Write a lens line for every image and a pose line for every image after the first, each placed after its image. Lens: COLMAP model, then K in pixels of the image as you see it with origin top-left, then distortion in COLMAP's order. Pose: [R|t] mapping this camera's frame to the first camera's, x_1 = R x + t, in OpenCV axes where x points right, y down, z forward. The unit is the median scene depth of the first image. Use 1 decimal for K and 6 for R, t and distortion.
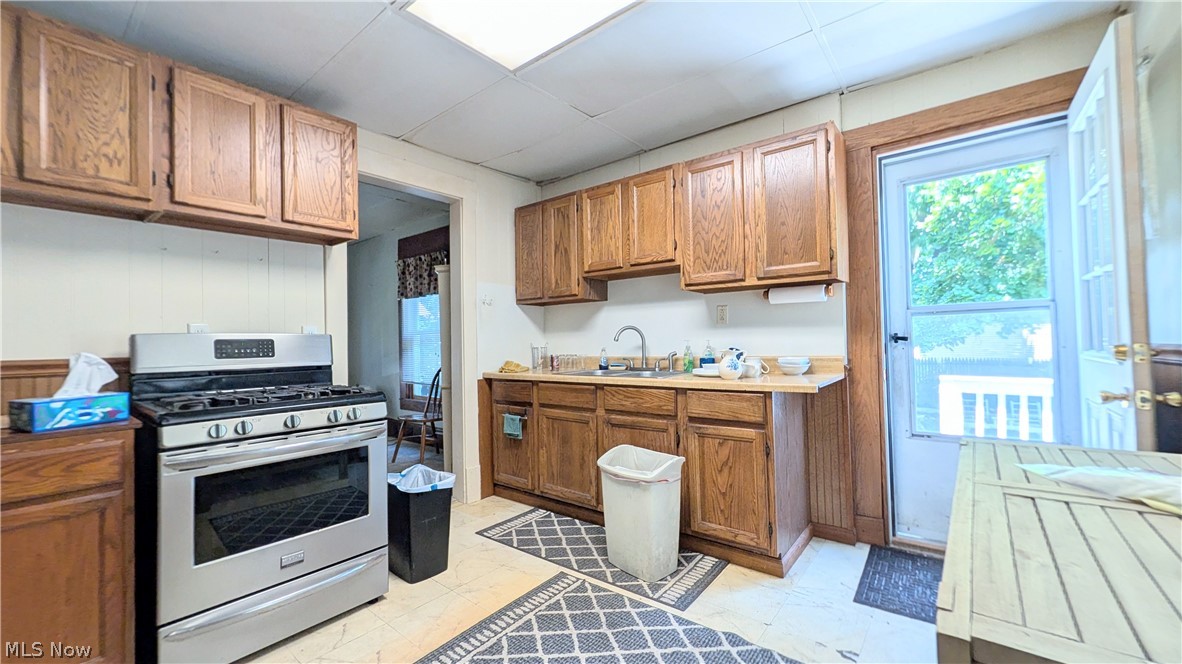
lens RADIAL K [[474.8, 0, 591.0], [0, 474.8, 332.0], [0, 0, 1]] dist [0.001058, 0.000091]
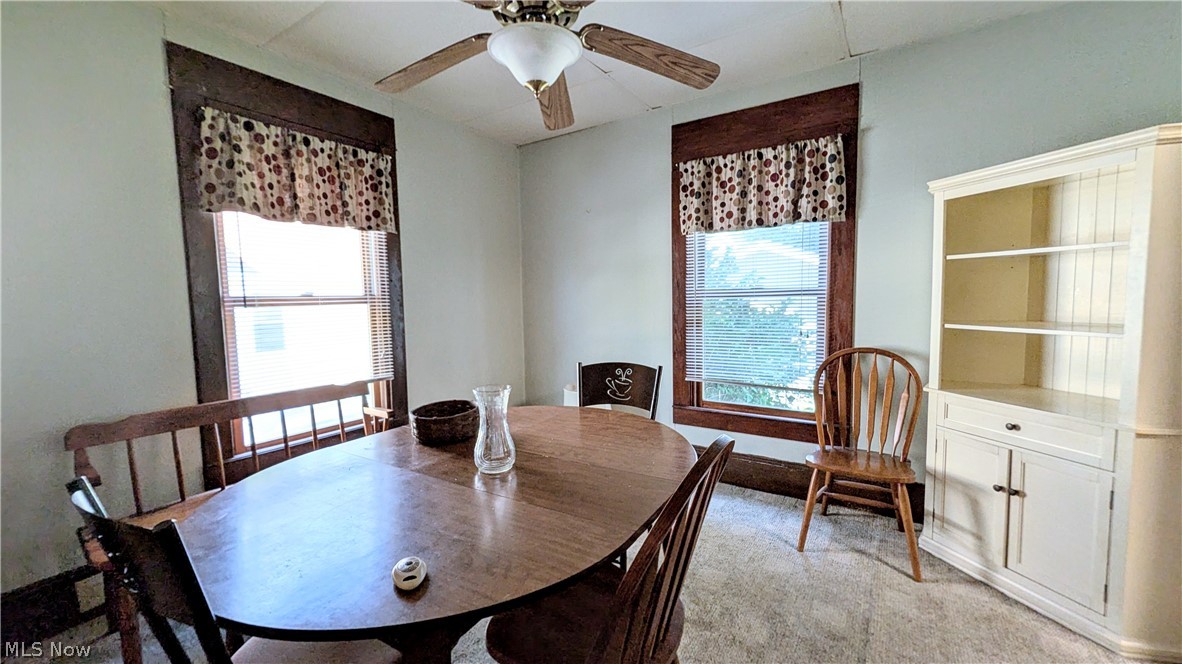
lens RADIAL K [[474.8, 0, 591.0], [0, 474.8, 332.0], [0, 0, 1]] dist [0.001058, 0.000091]
pose [[0.992009, -0.006358, 0.126004, -1.315980], [-0.005908, 0.995293, 0.096732, -0.011212], [-0.126026, -0.096704, 0.987302, 0.991048]]
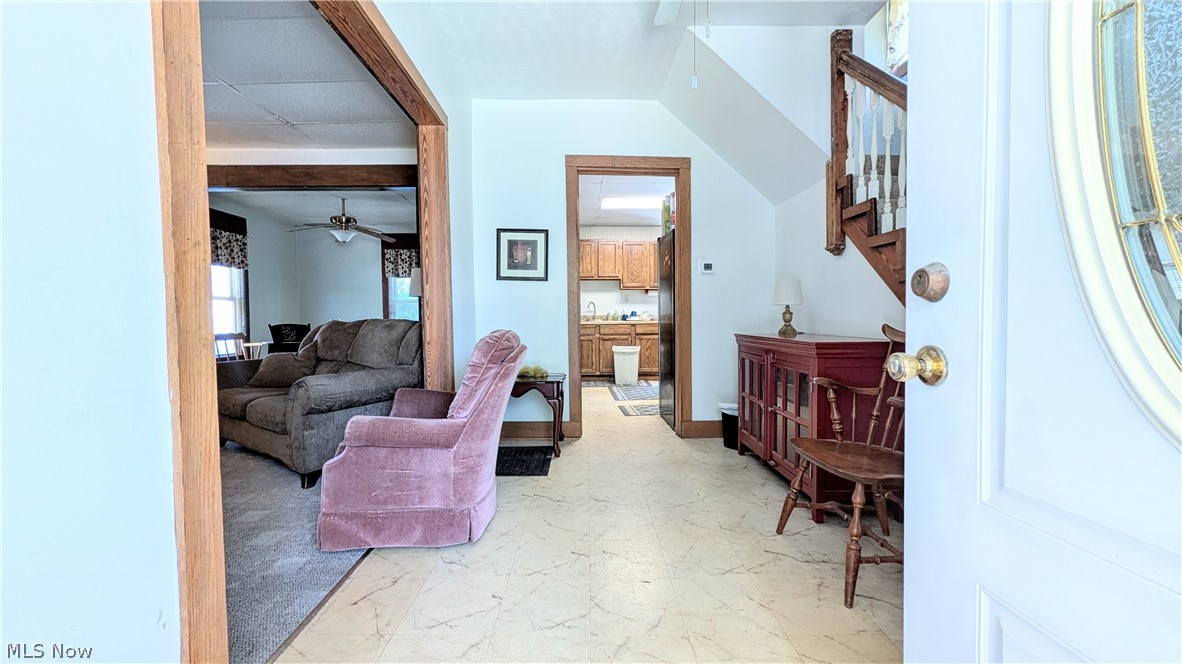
lens RADIAL K [[474.8, 0, 591.0], [0, 474.8, 332.0], [0, 0, 1]] dist [0.001058, 0.000091]
pose [[0.761961, -0.002561, 0.647618, -1.920375], [-0.020362, 0.999403, 0.027909, 0.094931], [-0.647303, -0.034452, 0.761454, -1.055378]]
